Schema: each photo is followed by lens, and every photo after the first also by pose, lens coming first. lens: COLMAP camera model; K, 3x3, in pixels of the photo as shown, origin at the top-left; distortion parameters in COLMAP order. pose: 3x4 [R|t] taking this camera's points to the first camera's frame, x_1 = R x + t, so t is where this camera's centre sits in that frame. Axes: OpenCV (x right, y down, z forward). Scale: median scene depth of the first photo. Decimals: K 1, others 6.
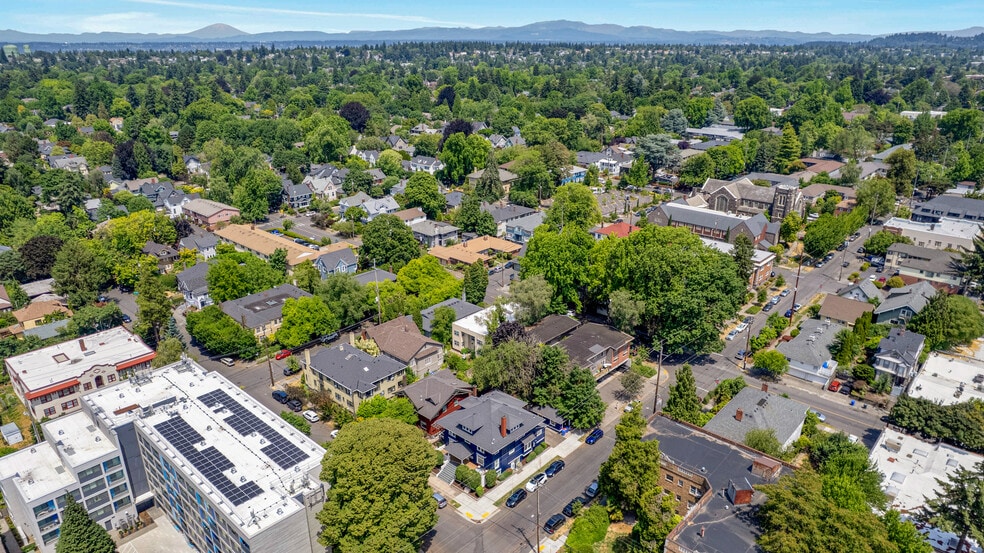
lens RADIAL K [[643.6, 0, 490.7], [0, 643.6, 279.2], [0, 0, 1]] dist [-0.071500, 0.059844]
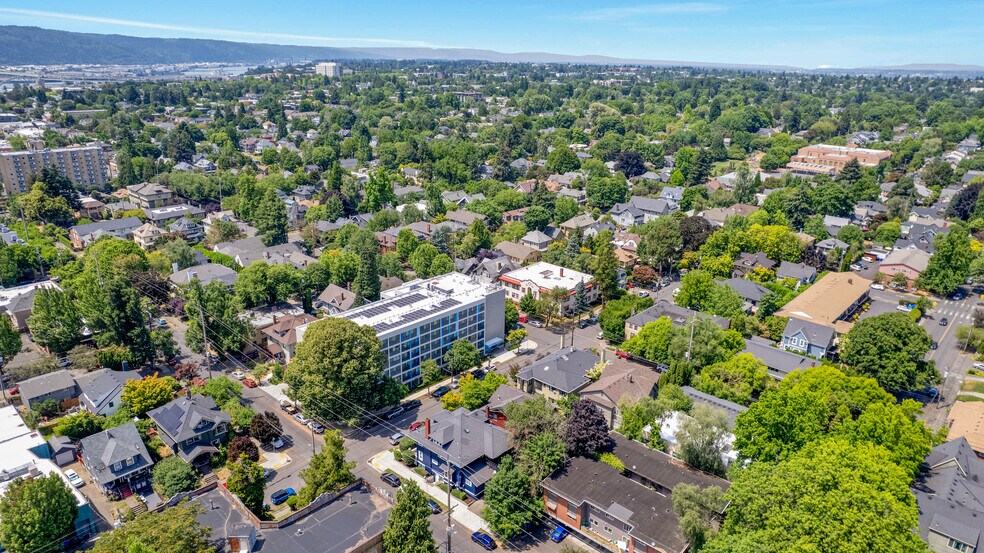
lens RADIAL K [[643.6, 0, 490.7], [0, 643.6, 279.2], [0, 0, 1]] dist [-0.071500, 0.059844]
pose [[-0.003902, 0.329130, -0.944277, 0.506711], [-0.368479, 0.877366, 0.307331, -0.187959], [0.929628, 0.349146, 0.117854, 0.484734]]
